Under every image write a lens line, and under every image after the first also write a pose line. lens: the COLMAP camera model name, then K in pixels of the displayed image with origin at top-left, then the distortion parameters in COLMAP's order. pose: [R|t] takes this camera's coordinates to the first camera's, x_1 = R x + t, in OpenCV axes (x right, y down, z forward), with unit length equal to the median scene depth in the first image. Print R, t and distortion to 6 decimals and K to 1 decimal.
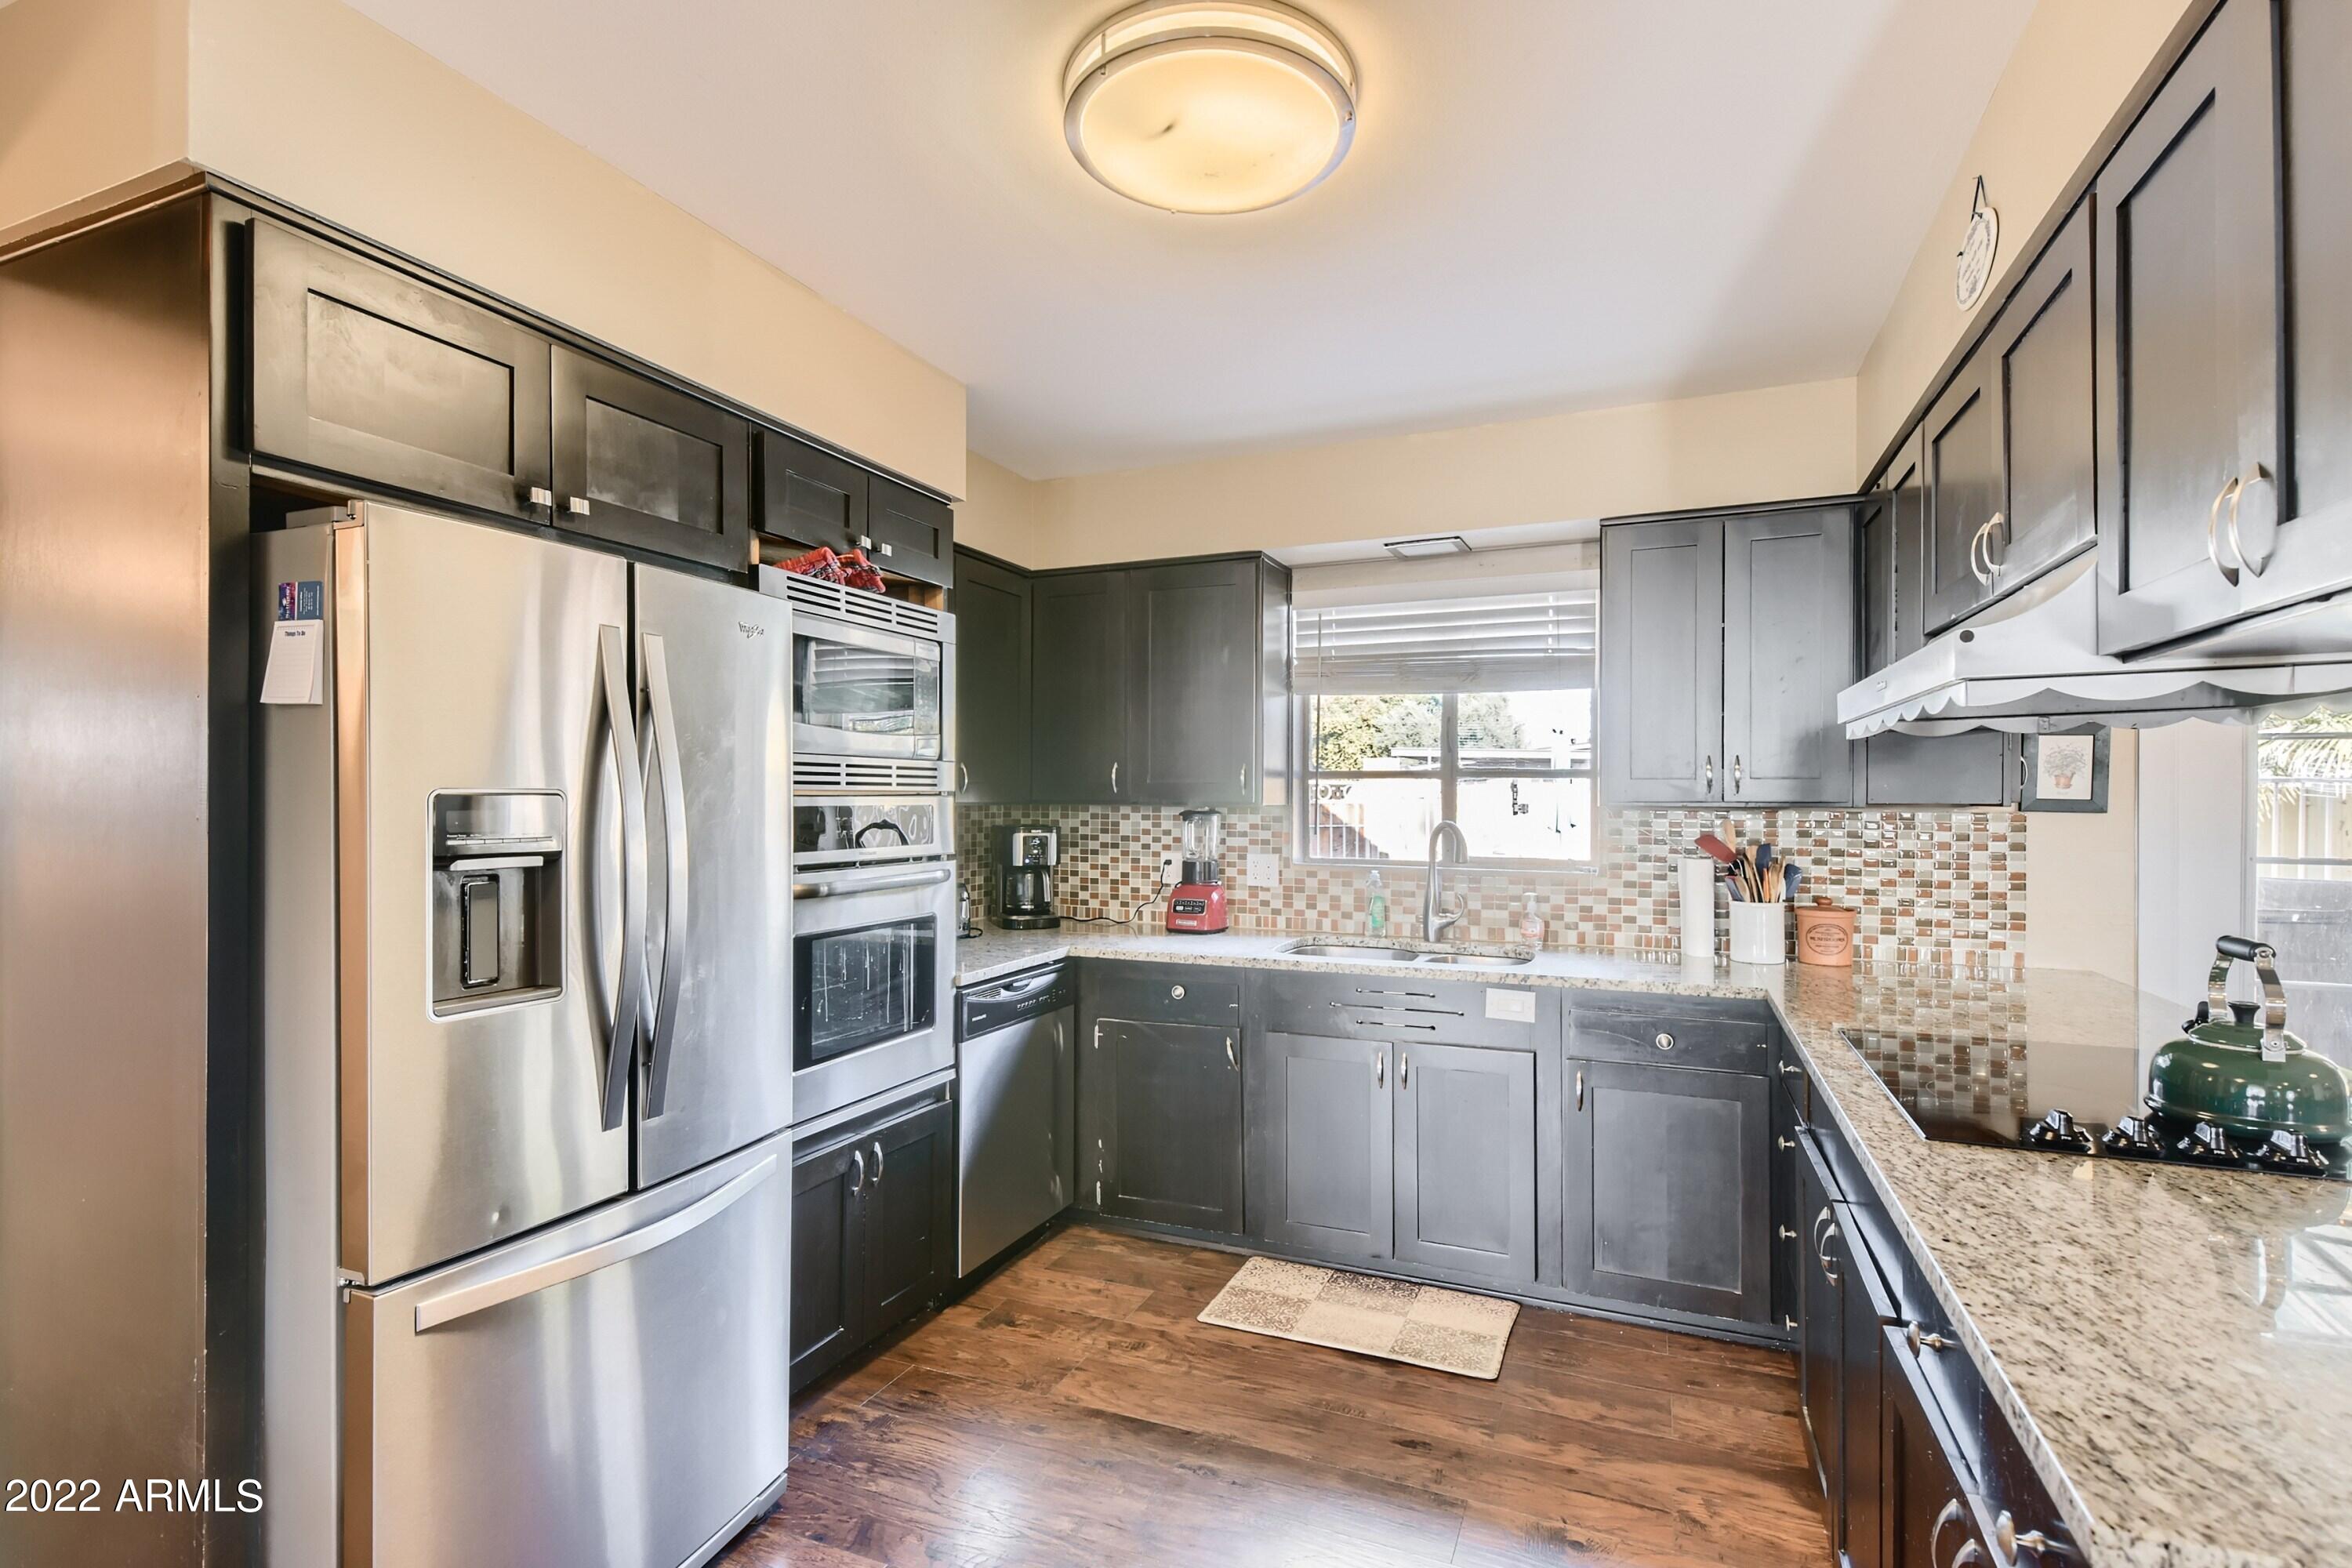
lens RADIAL K [[1147.6, 0, 1175.0], [0, 1147.6, 799.4], [0, 0, 1]] dist [0.024582, -0.001443]
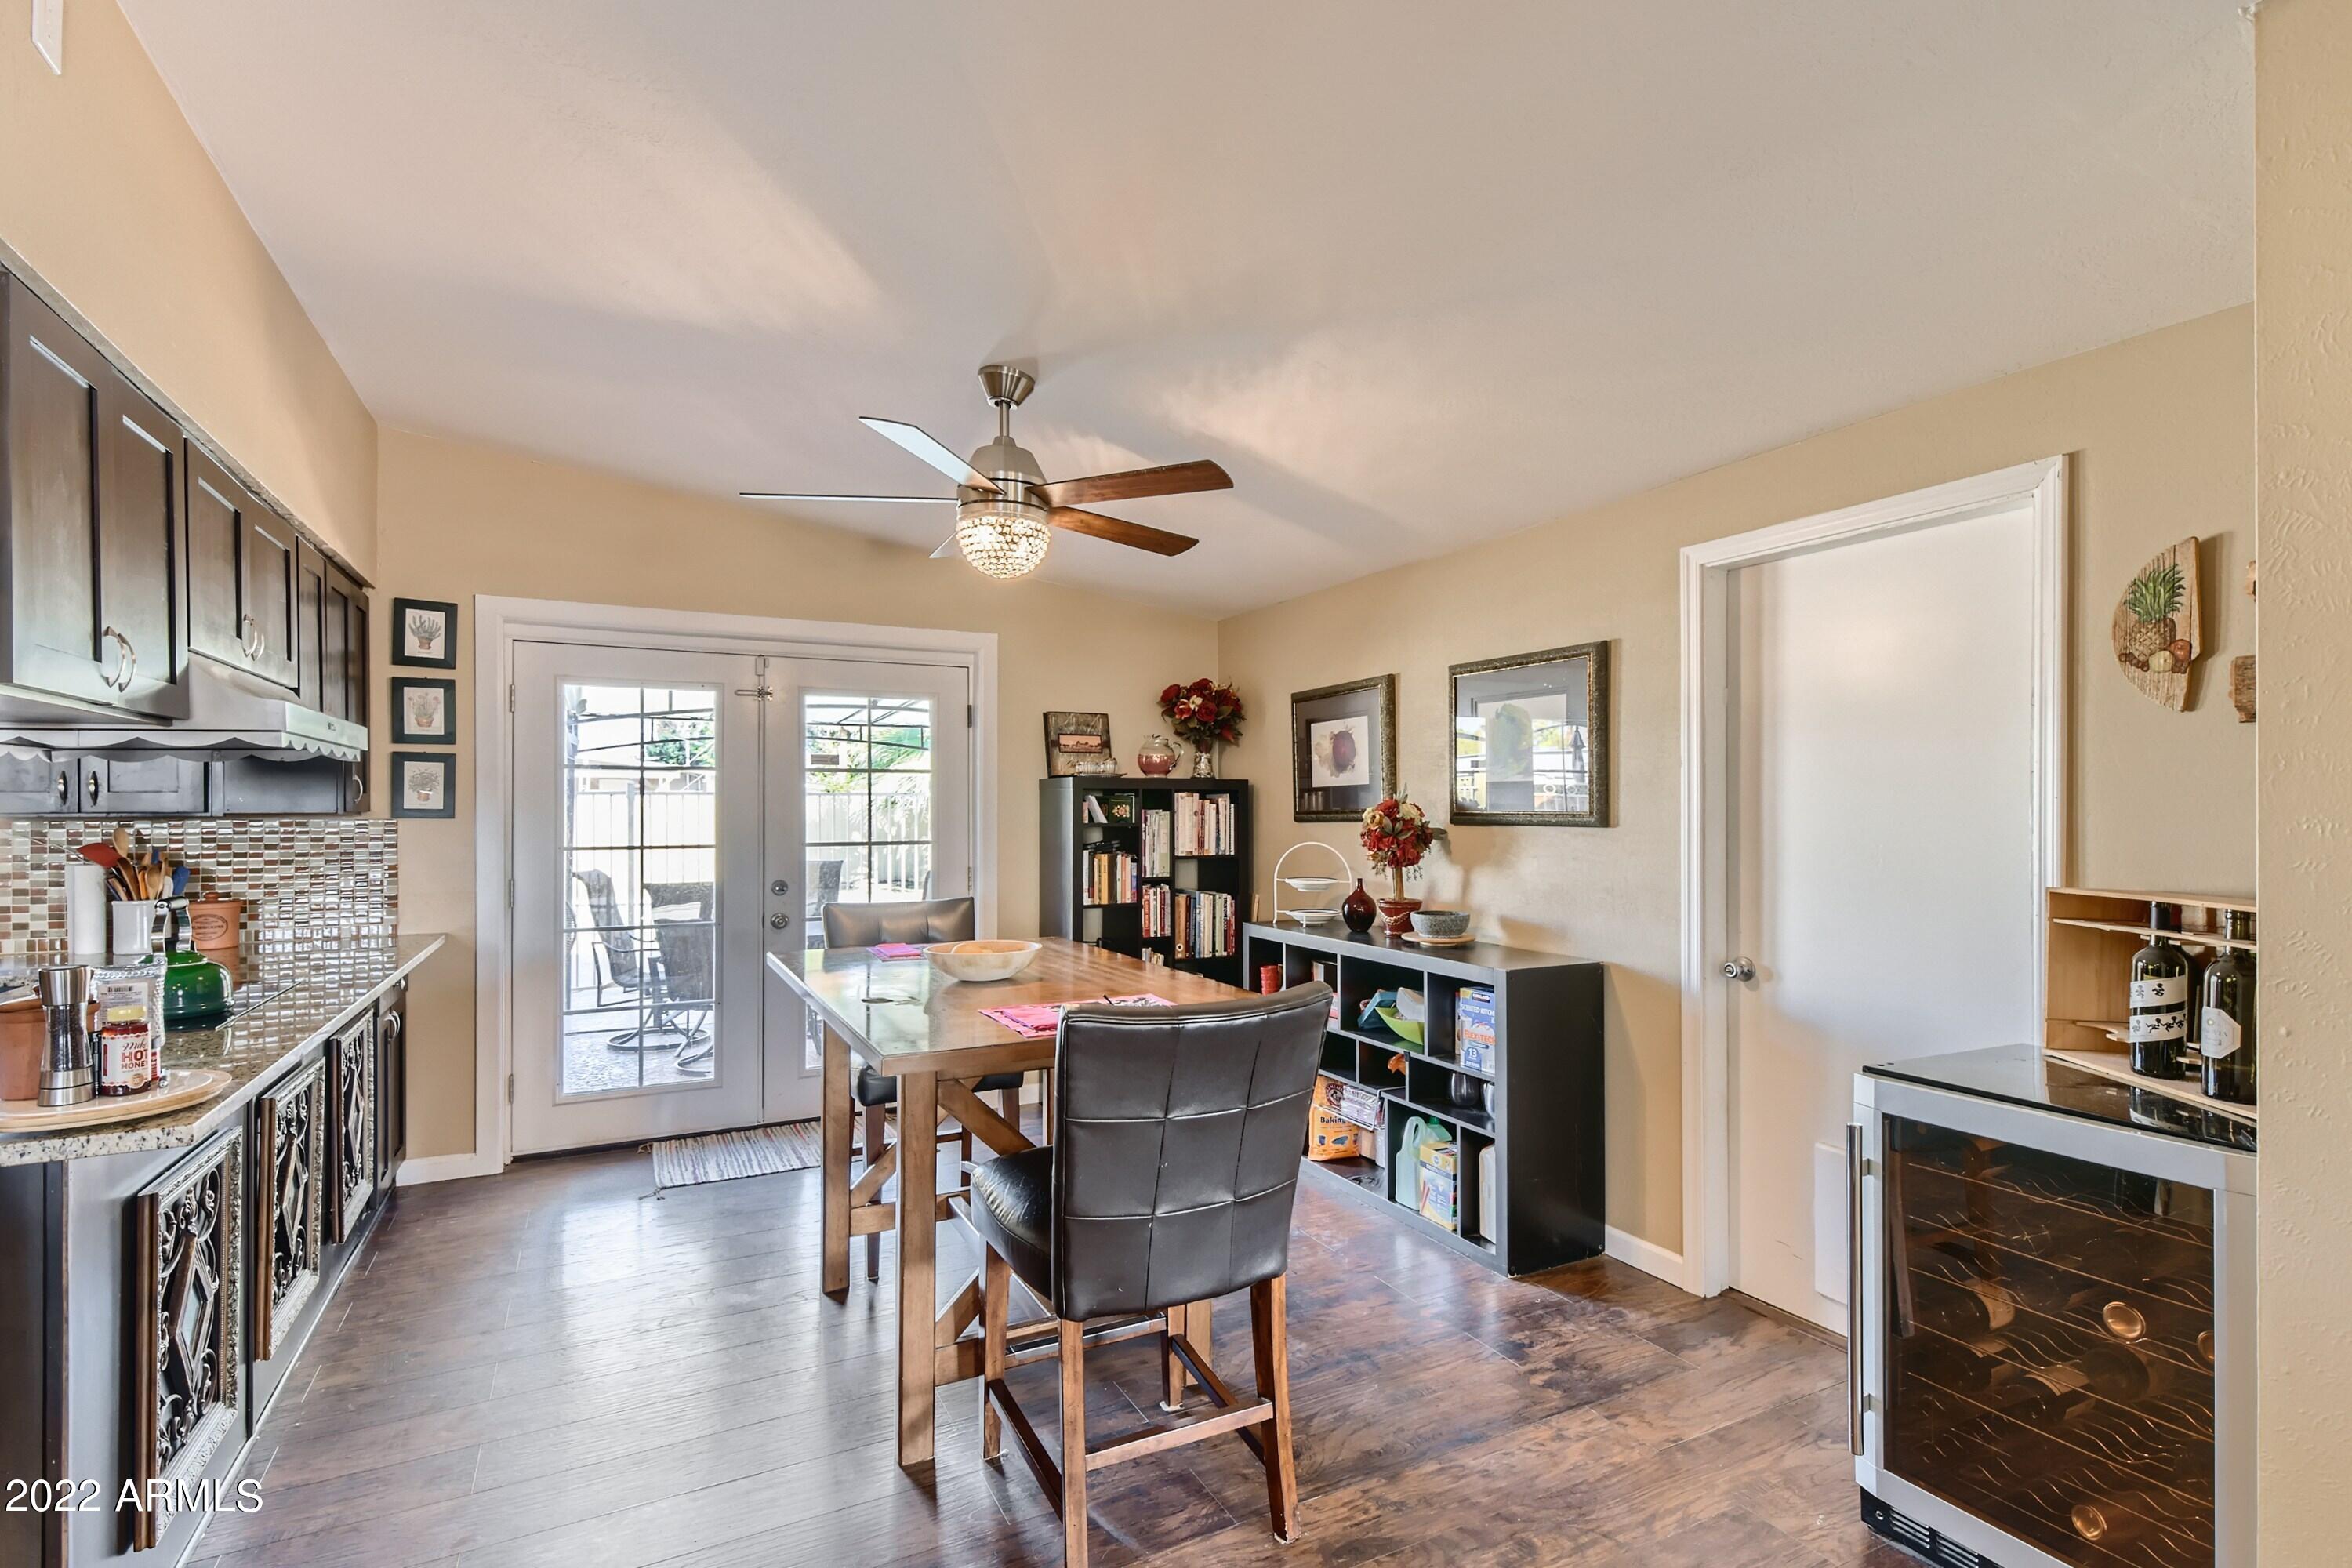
lens RADIAL K [[1147.6, 0, 1187.7], [0, 1147.6, 794.9], [0, 0, 1]] dist [0.024582, -0.001443]
pose [[0.648622, 0.004931, 0.761095, 0.293891], [0.004119, 0.999942, -0.009988, 0.000644], [-0.761099, 0.009614, 0.648564, -0.532180]]
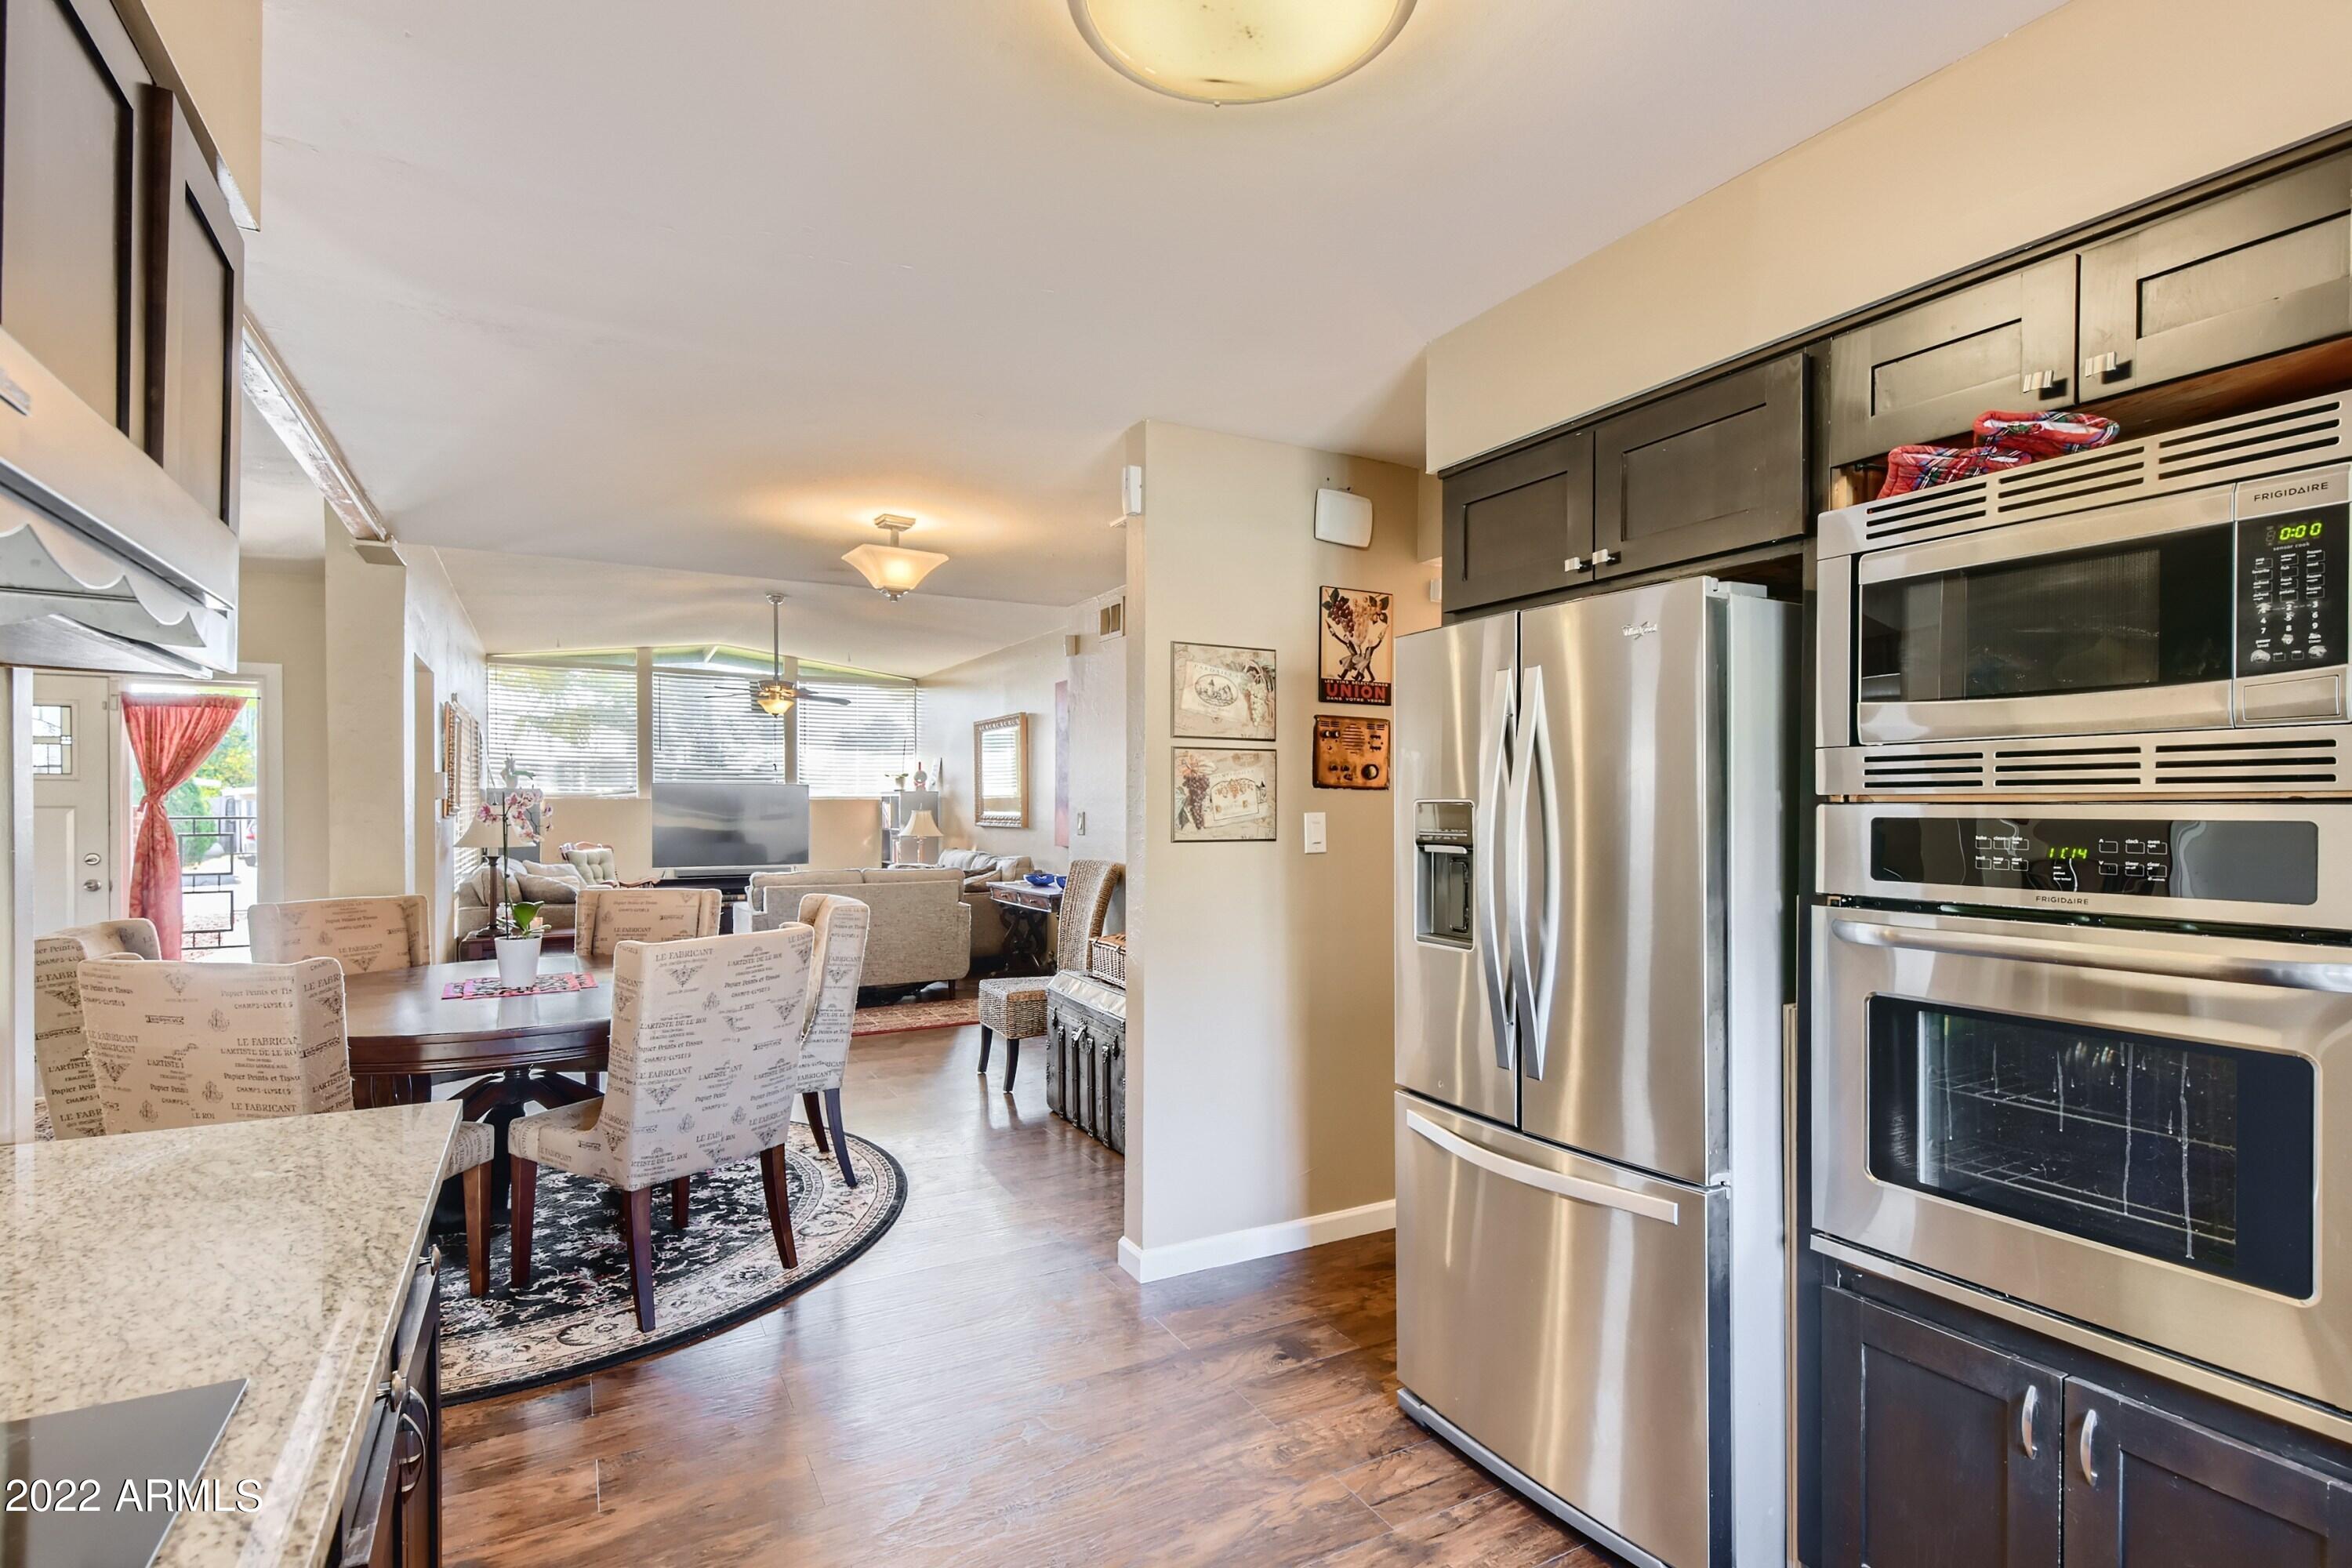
lens RADIAL K [[1147.6, 0, 1184.9], [0, 1147.6, 819.8], [0, 0, 1]] dist [0.024582, -0.001443]
pose [[-0.624712, 0.004653, -0.780841, 0.381756], [-0.003902, 0.999951, 0.009081, 0.001603], [0.780846, 0.008720, -0.624663, 0.815192]]
